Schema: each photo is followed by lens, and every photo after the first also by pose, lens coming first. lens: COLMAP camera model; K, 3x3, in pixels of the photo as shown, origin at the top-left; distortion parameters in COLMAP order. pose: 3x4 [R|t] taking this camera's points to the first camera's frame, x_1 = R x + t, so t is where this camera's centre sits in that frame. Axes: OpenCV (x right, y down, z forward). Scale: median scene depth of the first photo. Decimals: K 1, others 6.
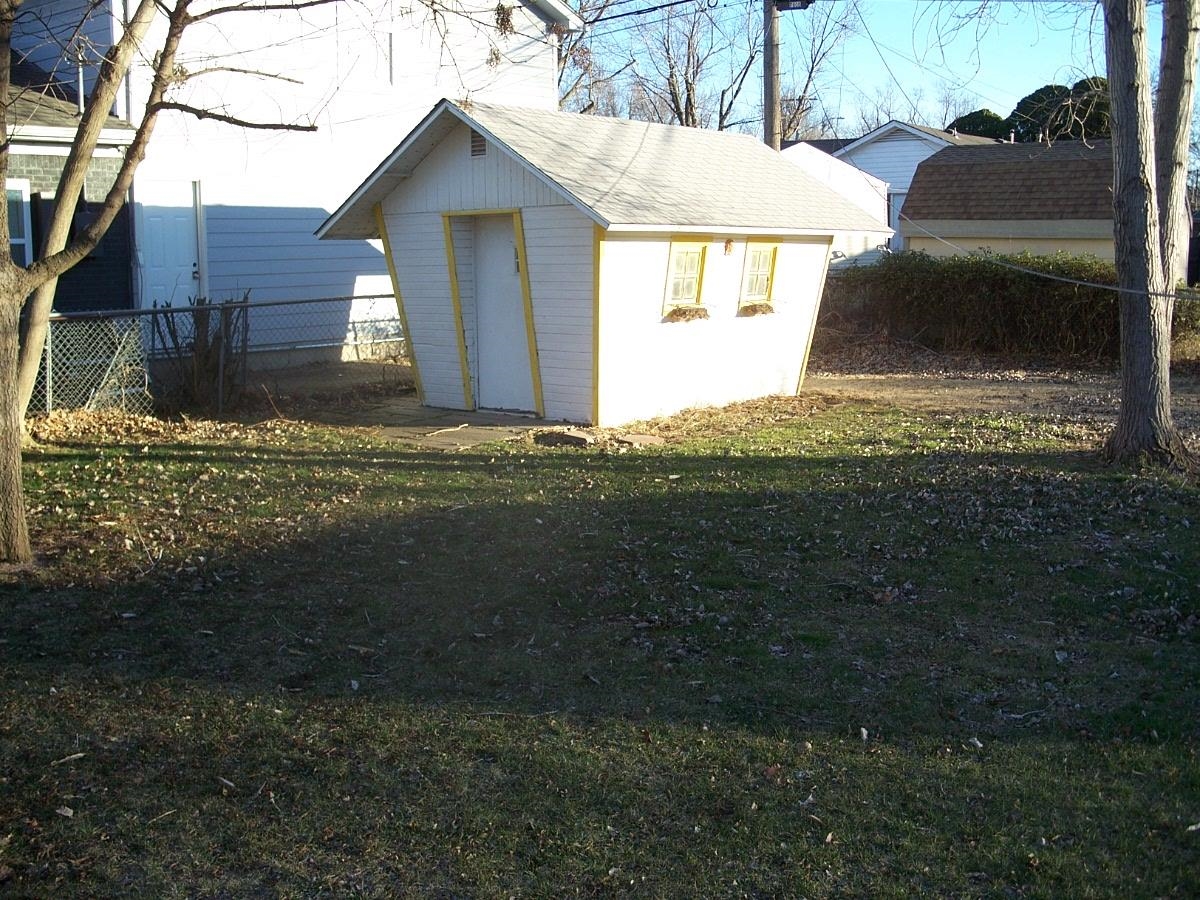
lens RADIAL K [[1353.9, 0, 600.0], [0, 1353.9, 450.0], [0, 0, 1]] dist [-0.139408, 0.040257]
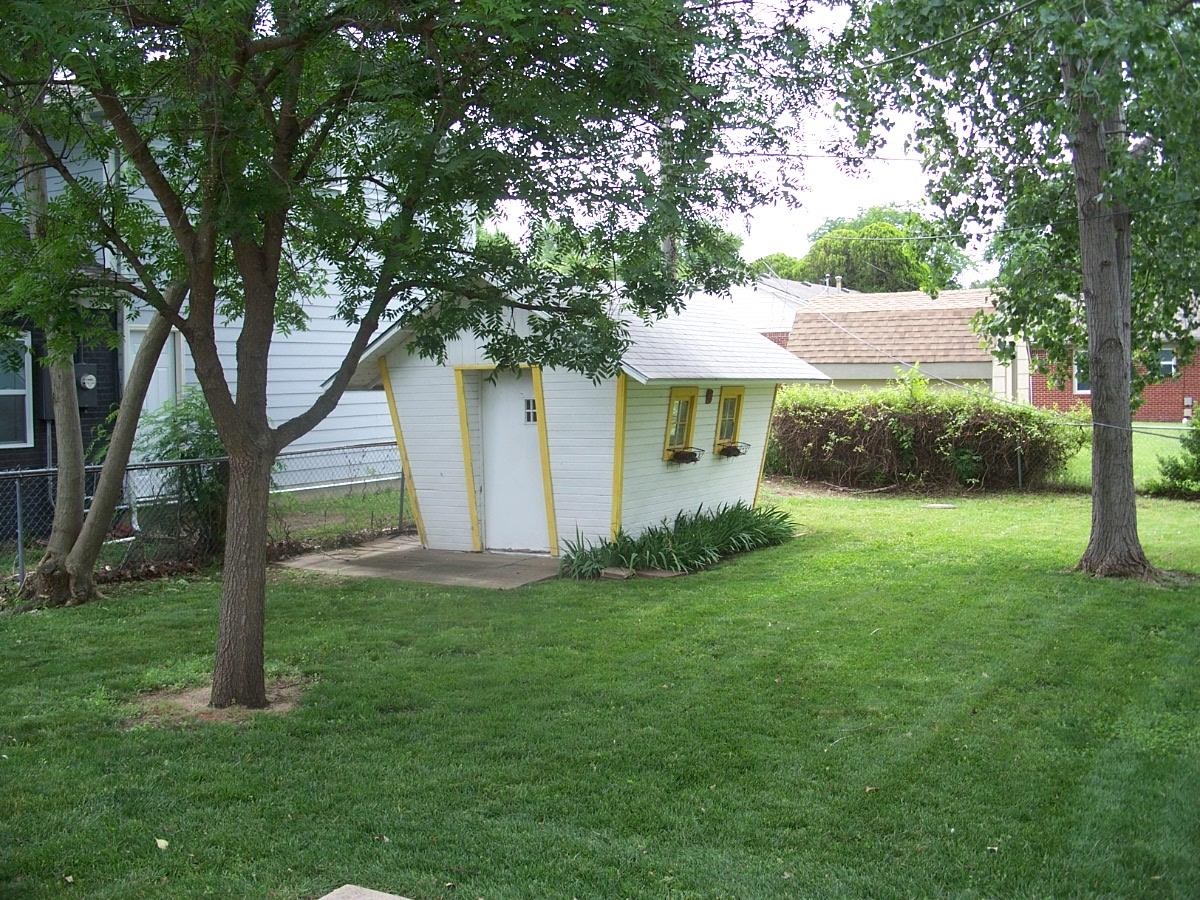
lens RADIAL K [[1353.9, 0, 600.0], [0, 1353.9, 450.0], [0, 0, 1]] dist [-0.139408, 0.040257]
pose [[0.982031, -0.016316, 0.188011, -0.192592], [0.034575, 0.994948, -0.094254, -0.005230], [-0.185523, 0.099061, 0.977634, -0.058047]]
